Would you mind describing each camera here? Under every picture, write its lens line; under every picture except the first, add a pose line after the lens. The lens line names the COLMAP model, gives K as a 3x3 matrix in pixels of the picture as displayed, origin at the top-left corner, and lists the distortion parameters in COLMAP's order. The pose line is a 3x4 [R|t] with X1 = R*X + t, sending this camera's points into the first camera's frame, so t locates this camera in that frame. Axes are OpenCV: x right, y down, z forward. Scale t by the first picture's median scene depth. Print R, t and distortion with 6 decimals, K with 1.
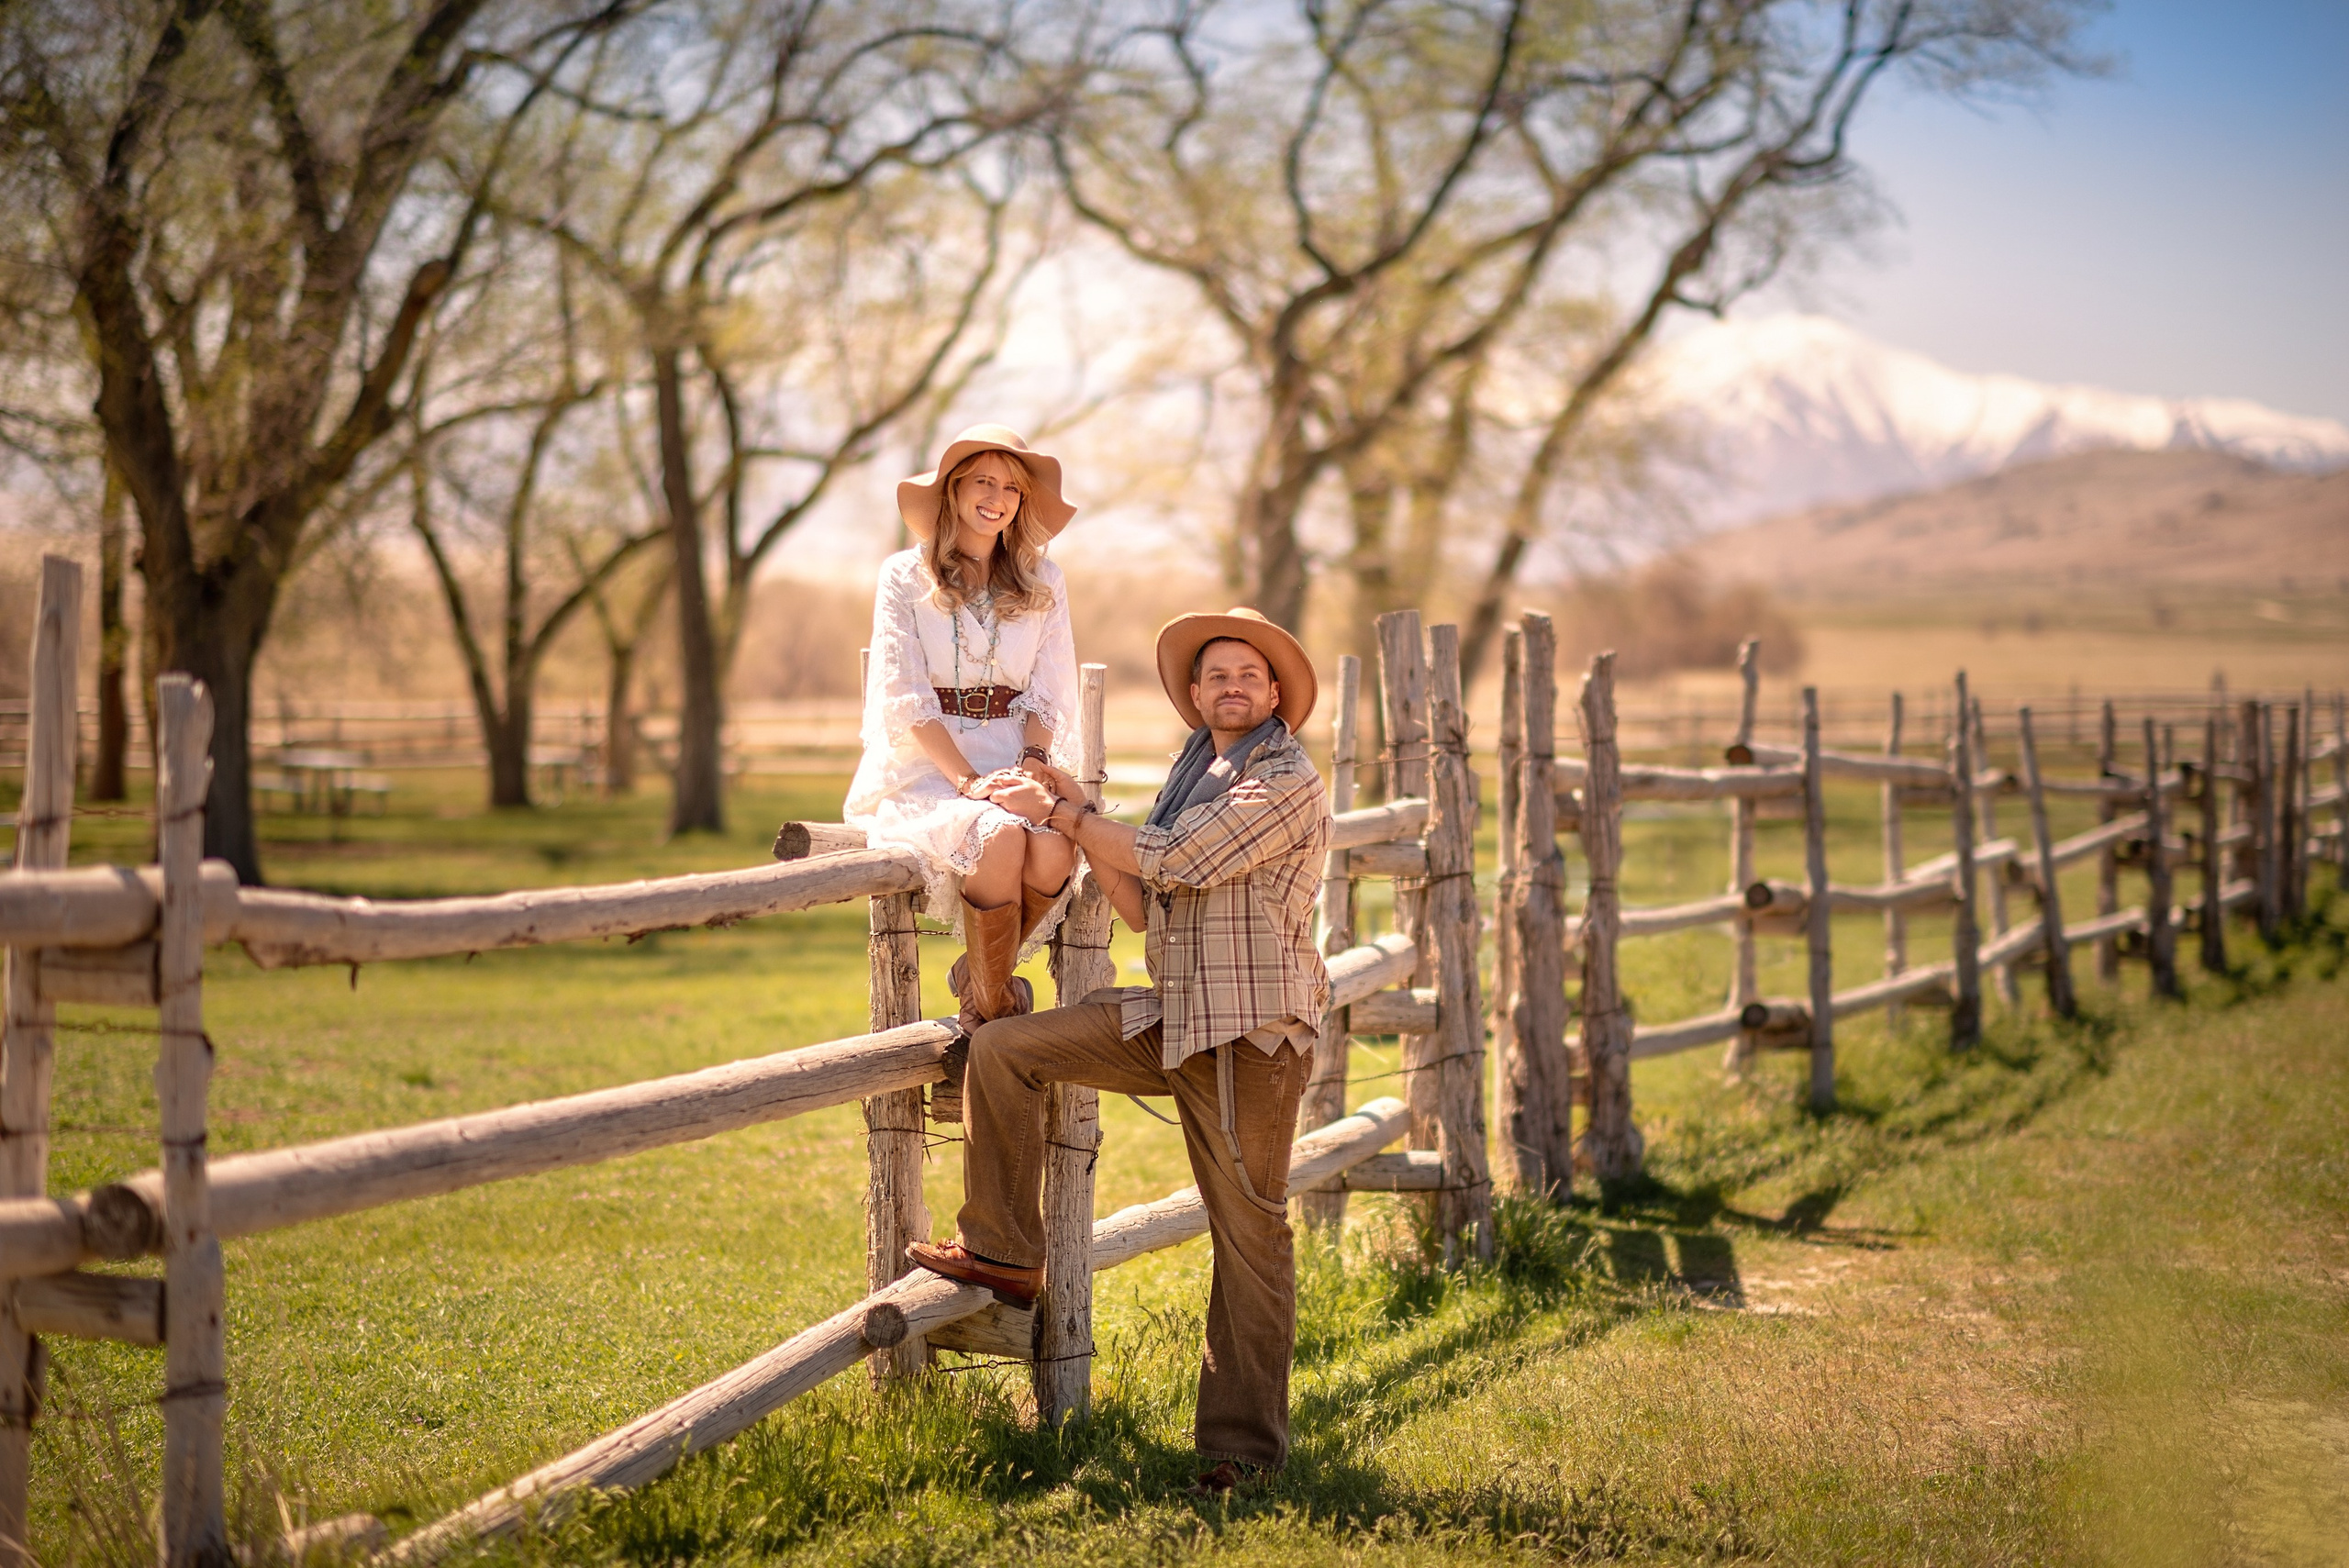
lens RADIAL K [[5863.4, 0, 1174.5], [0, 5863.4, 784.0], [0, 0, 1]] dist [0.044787, -0.896912]
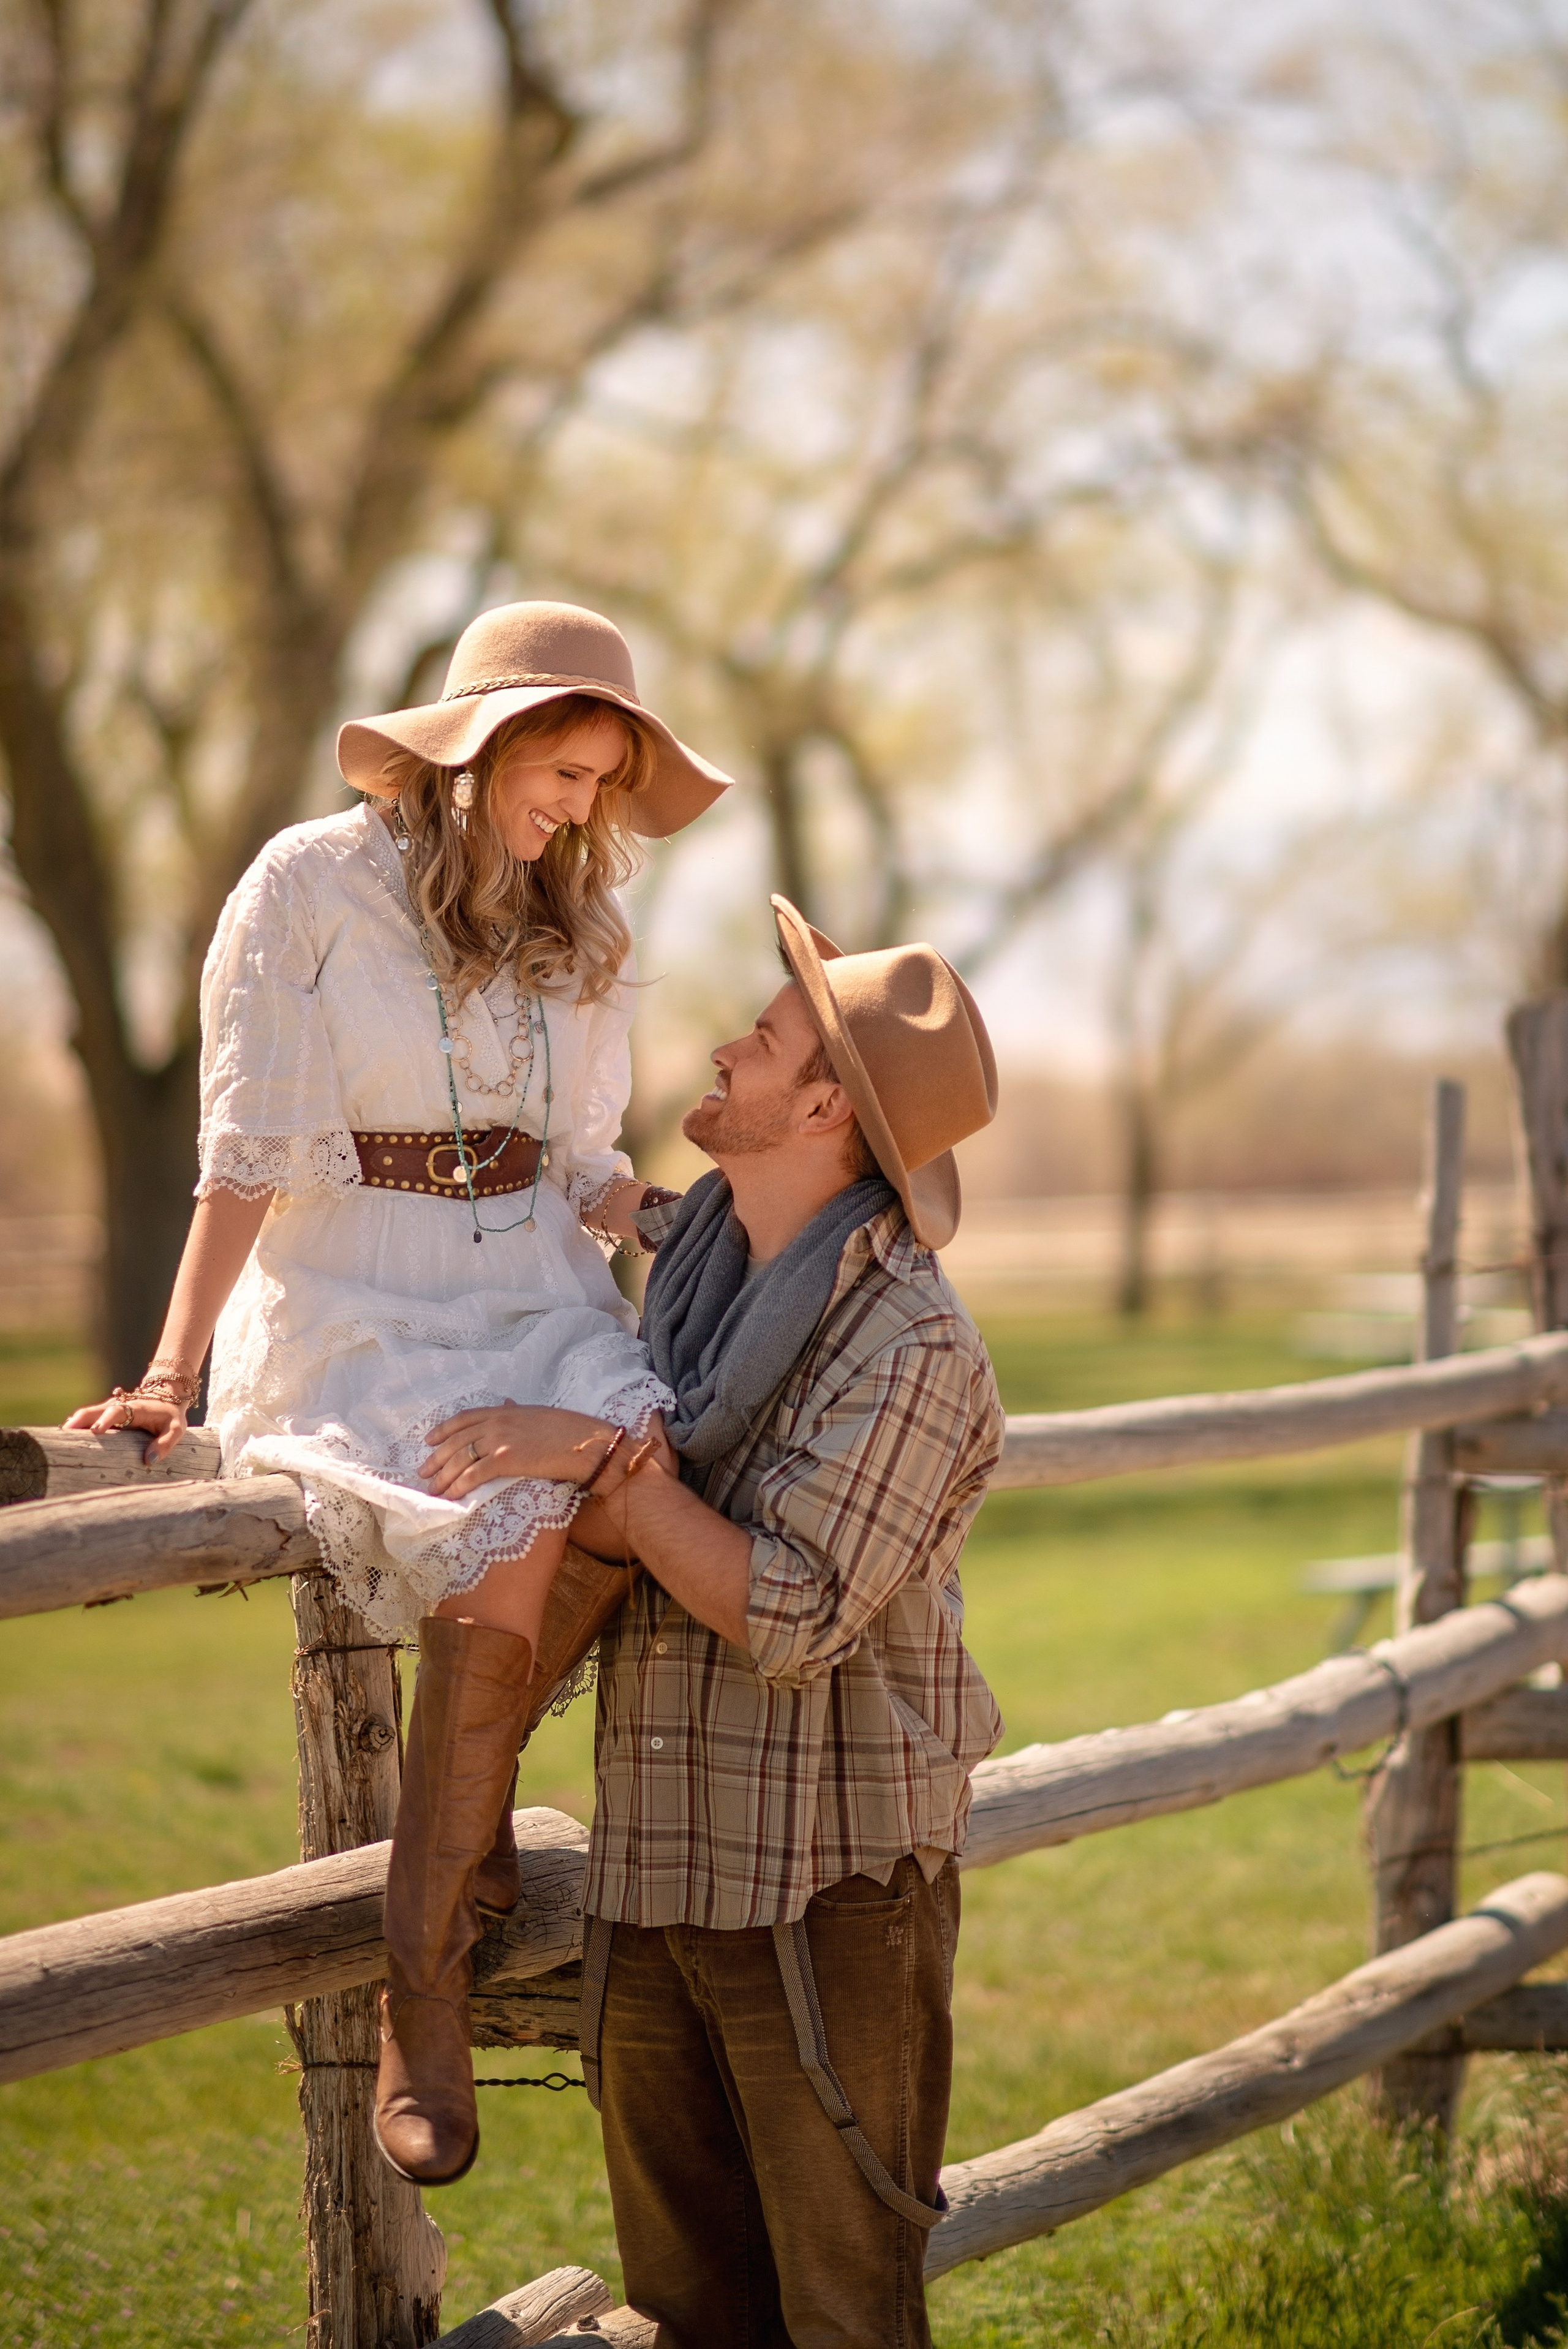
lens RADIAL K [[5863.6, 0, 784.0], [0, 5863.6, 1174.5], [0, 0, 1]] dist [0.044787, -0.896912]
pose [[0.988767, -0.024545, -0.147434, 0.049327], [0.021312, 0.999497, -0.023474, -0.001164], [0.147936, 0.020068, 0.988793, 0.444439]]
